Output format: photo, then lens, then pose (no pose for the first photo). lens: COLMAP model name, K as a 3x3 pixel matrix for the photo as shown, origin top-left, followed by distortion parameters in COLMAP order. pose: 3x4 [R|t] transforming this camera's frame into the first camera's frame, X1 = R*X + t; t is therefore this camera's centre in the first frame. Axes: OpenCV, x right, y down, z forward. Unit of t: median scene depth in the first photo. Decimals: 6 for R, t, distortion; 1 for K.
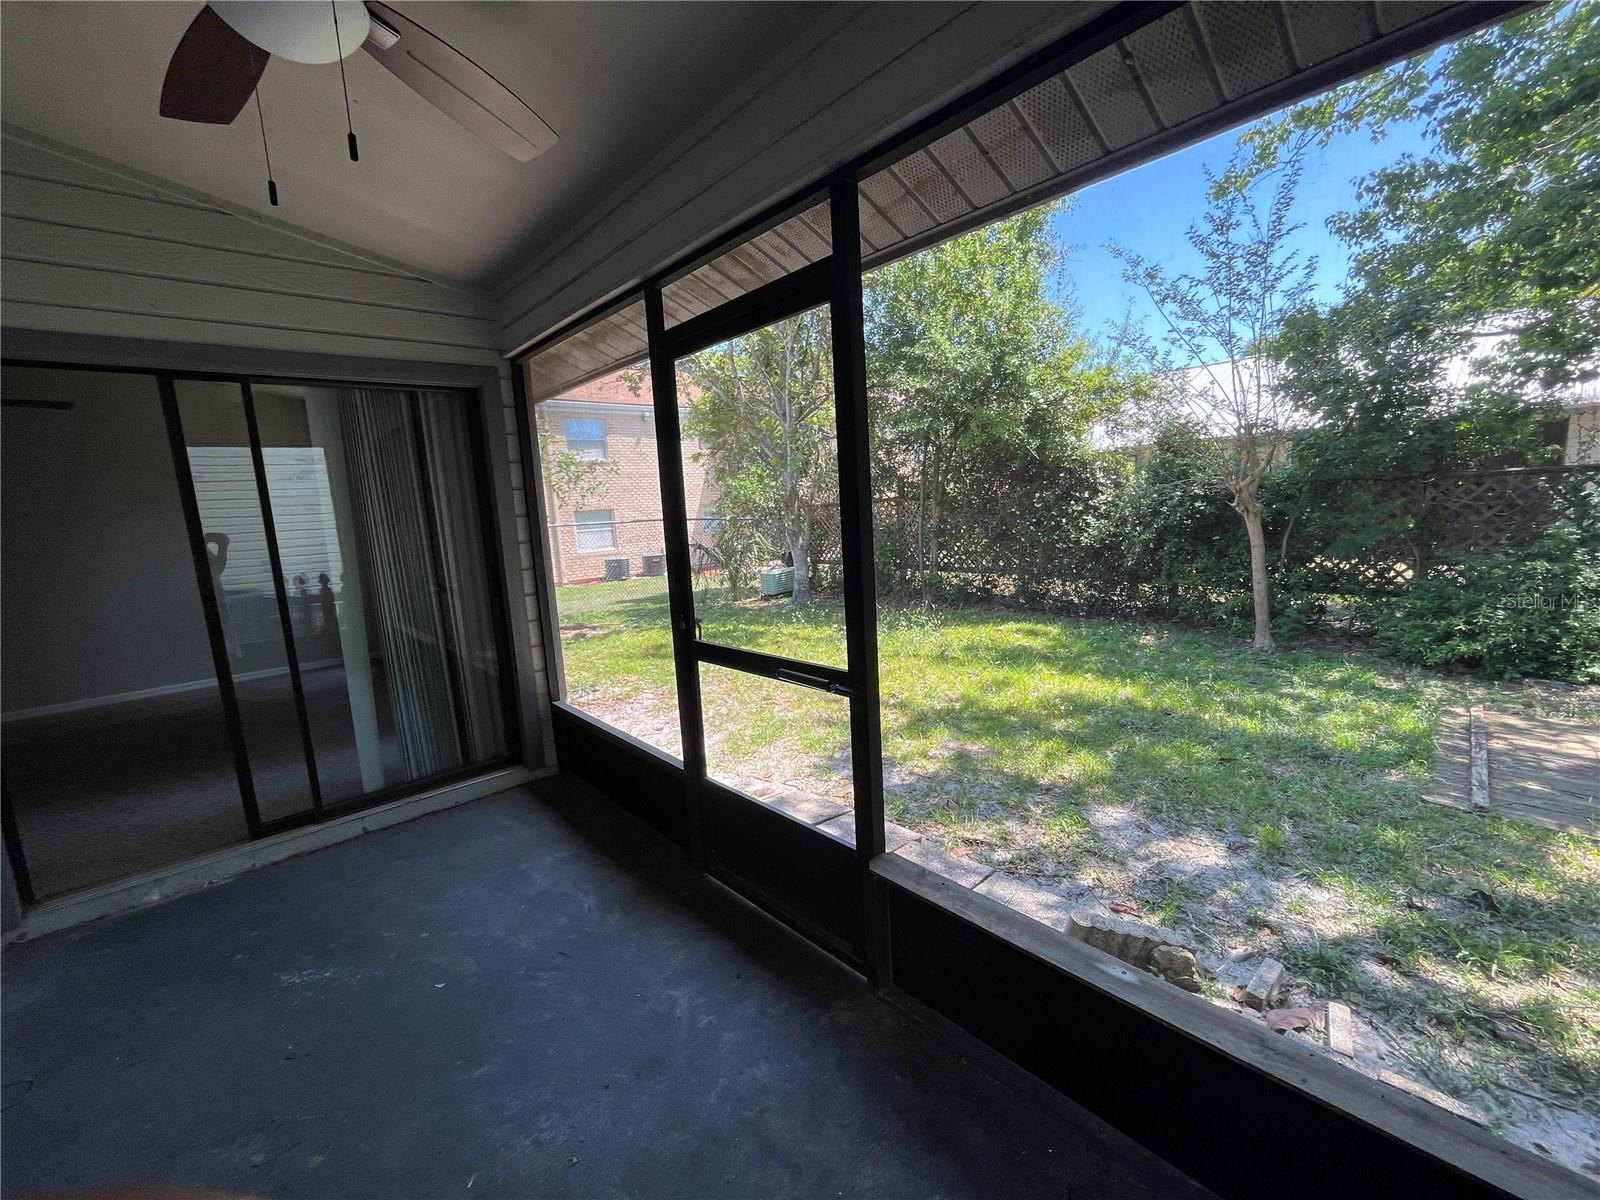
lens RADIAL K [[654.3, 0, 798.1], [0, 654.3, 600.9], [0, 0, 1]] dist [-0.012512, -0.000776]
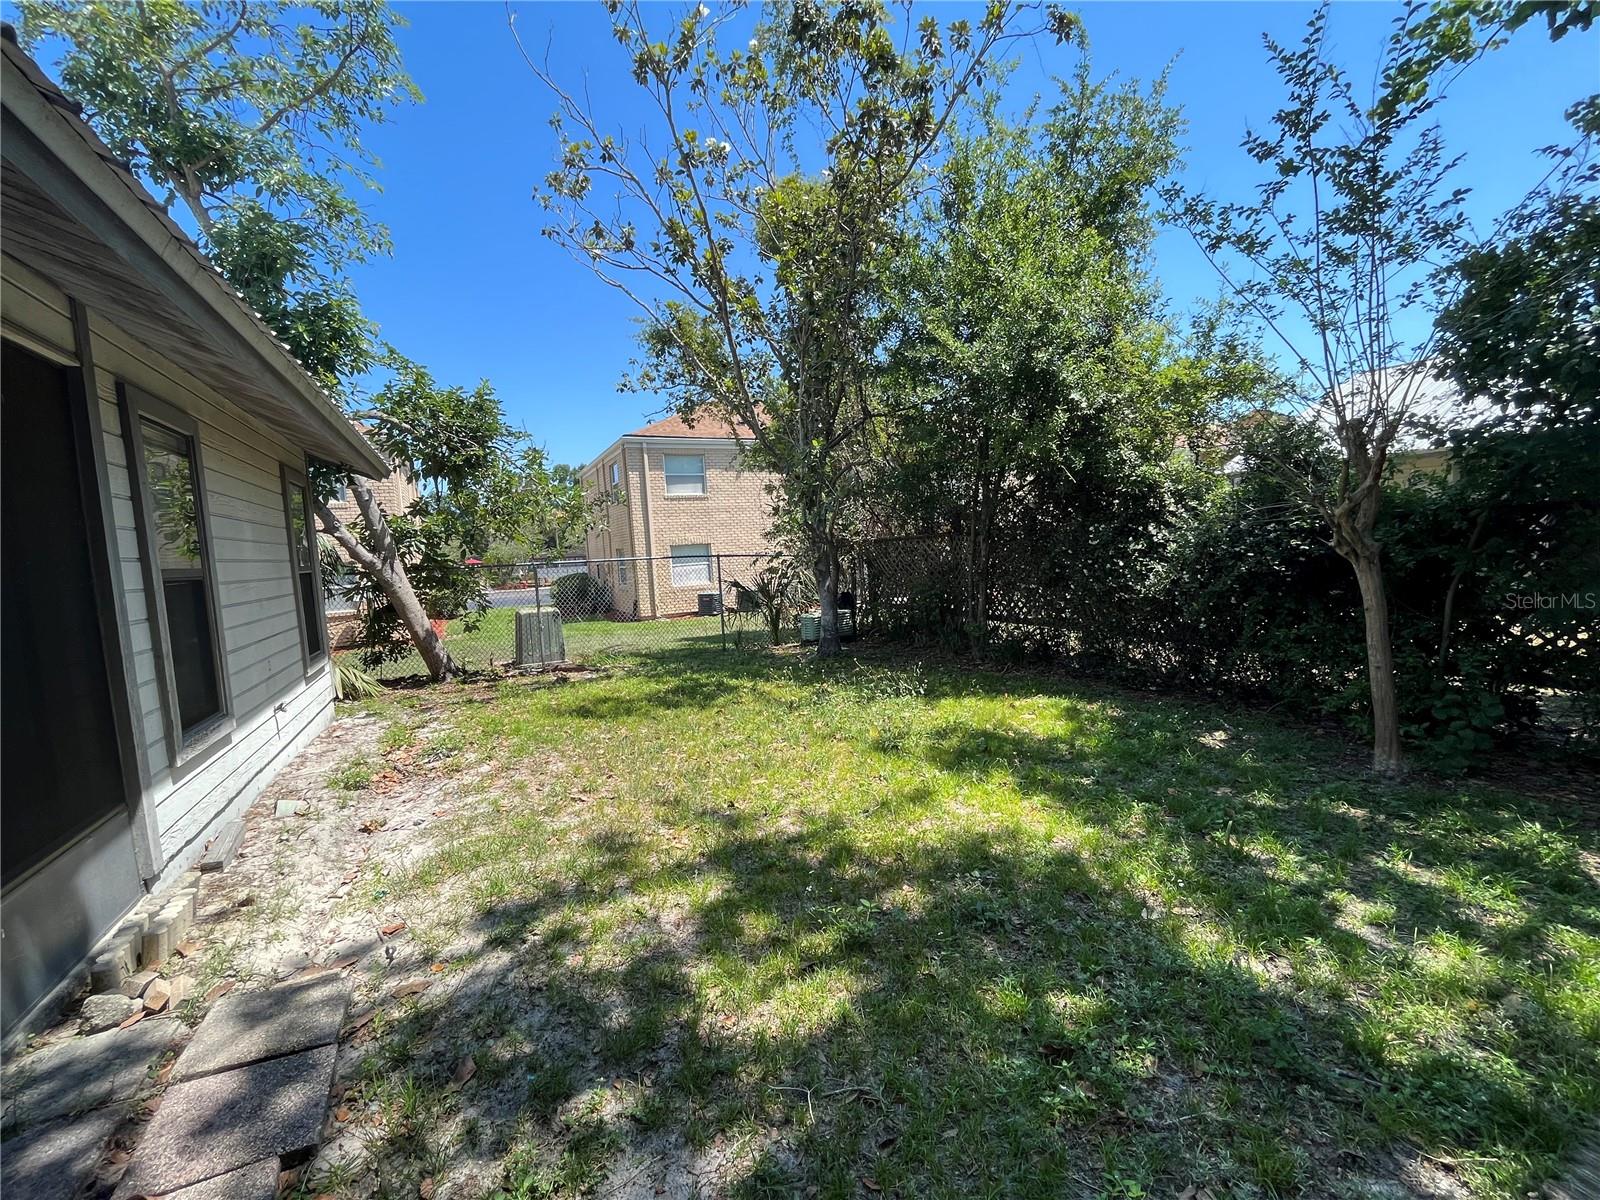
lens RADIAL K [[654.3, 0, 804.3], [0, 654.3, 598.4], [0, 0, 1]] dist [-0.012512, -0.000776]
pose [[0.967526, 0.026010, -0.251430, 0.289850], [-0.039837, 0.997951, -0.050059, -0.036358], [0.249613, 0.058449, 0.966580, 0.225941]]
